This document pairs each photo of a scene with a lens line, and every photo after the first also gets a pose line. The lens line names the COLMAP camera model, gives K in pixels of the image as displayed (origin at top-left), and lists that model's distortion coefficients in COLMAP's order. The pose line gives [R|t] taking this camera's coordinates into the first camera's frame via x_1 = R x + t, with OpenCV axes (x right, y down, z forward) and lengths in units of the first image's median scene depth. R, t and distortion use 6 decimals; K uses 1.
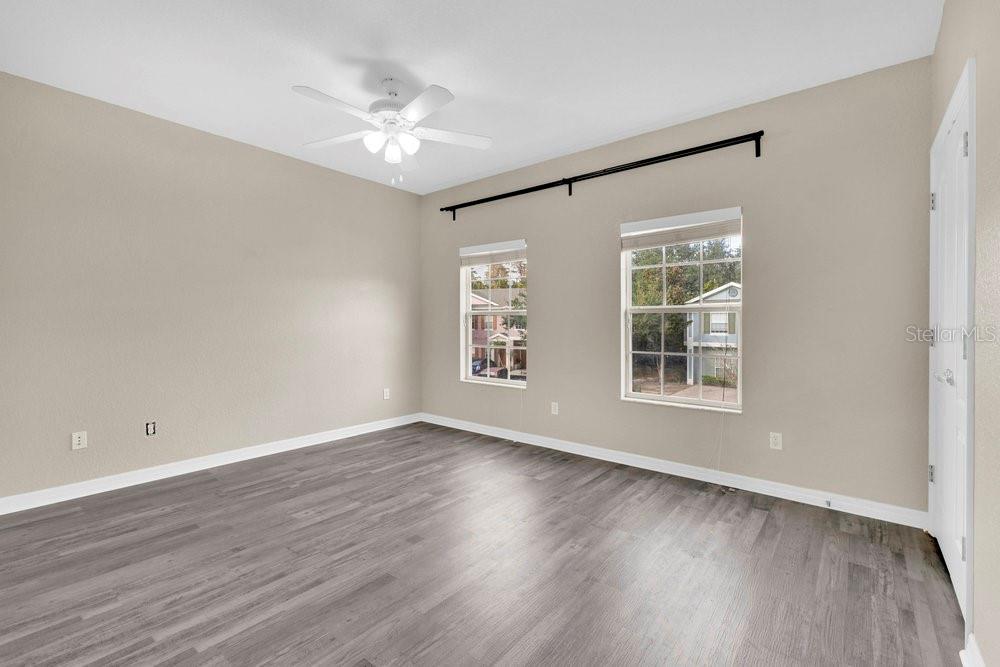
lens RADIAL K [[435.8, 0, 500.0], [0, 435.8, 333.5], [0, 0, 1]] dist [0.030385, -0.000132]
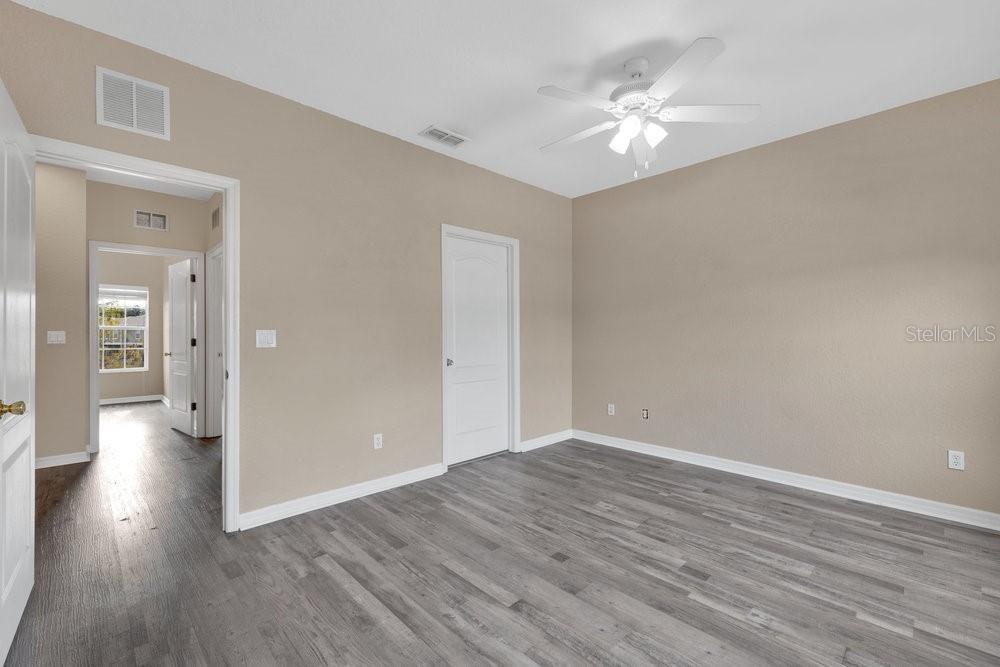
lens RADIAL K [[435.8, 0, 500.0], [0, 435.8, 333.5], [0, 0, 1]] dist [0.030385, -0.000132]
pose [[-0.127439, -0.004404, -0.991837, 0.674368], [-0.016244, 0.999865, -0.002352, -0.027461], [0.991713, 0.015811, -0.127493, 0.815686]]
